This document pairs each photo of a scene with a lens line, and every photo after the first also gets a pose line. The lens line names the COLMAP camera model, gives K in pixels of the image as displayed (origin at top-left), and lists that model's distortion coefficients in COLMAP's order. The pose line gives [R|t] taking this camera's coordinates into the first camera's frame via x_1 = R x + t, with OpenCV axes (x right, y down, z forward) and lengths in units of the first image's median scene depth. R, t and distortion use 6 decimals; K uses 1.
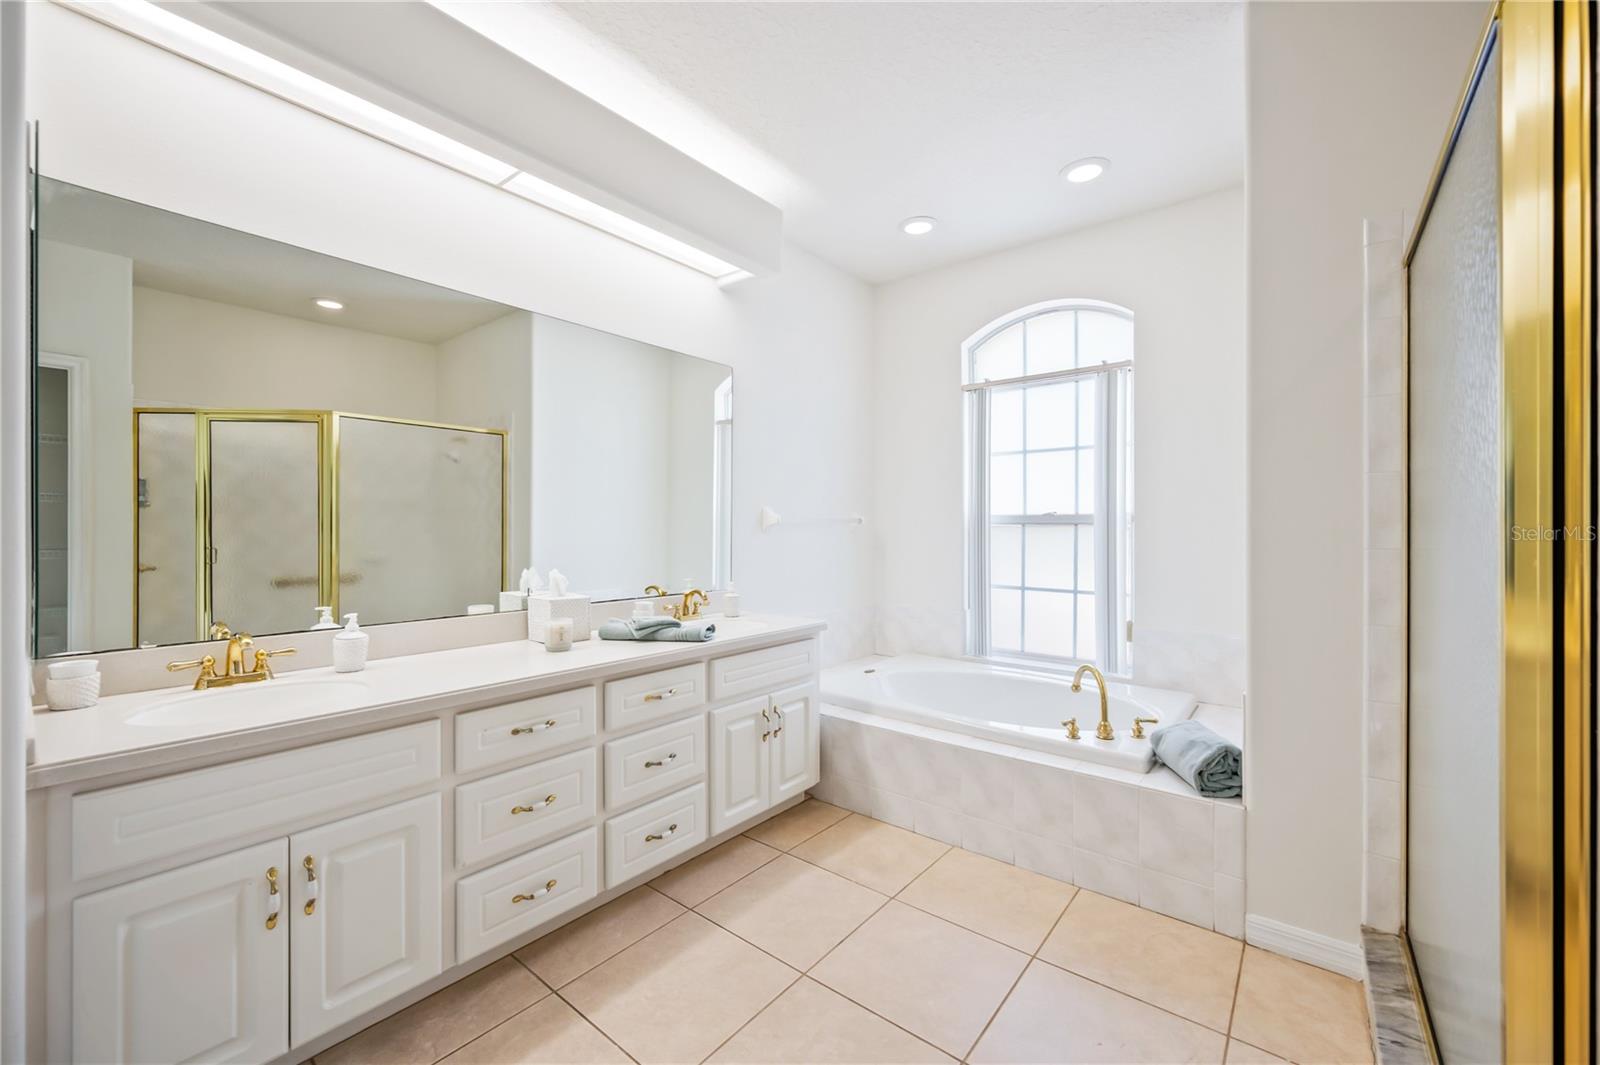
lens RADIAL K [[633.3, 0, 805.0], [0, 633.3, 532.9], [0, 0, 1]] dist [0.002256, -0.001246]
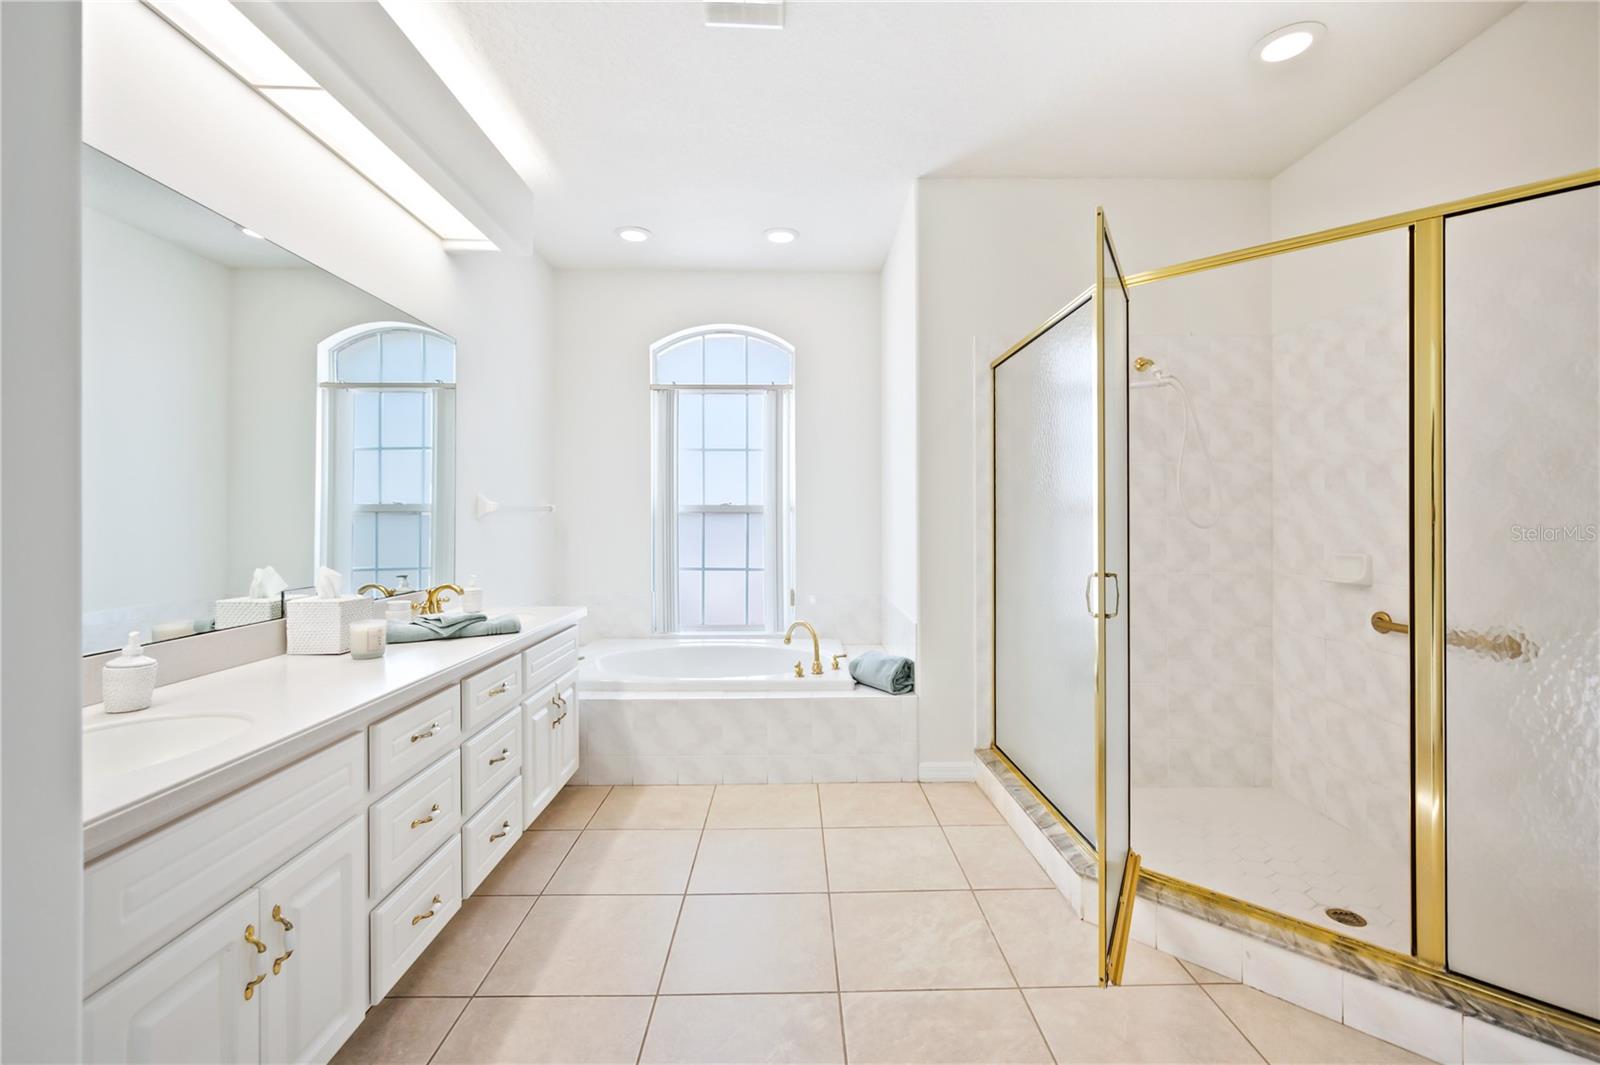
lens RADIAL K [[672.6, 0, 794.8], [0, 672.6, 521.3], [0, 0, 1]] dist [-0.009043, 0.000464]
pose [[0.775569, -0.004640, 0.631245, -0.457566], [0.005344, 0.999985, 0.000785, 0.001548], [-0.631240, 0.002764, 0.775583, -0.070624]]
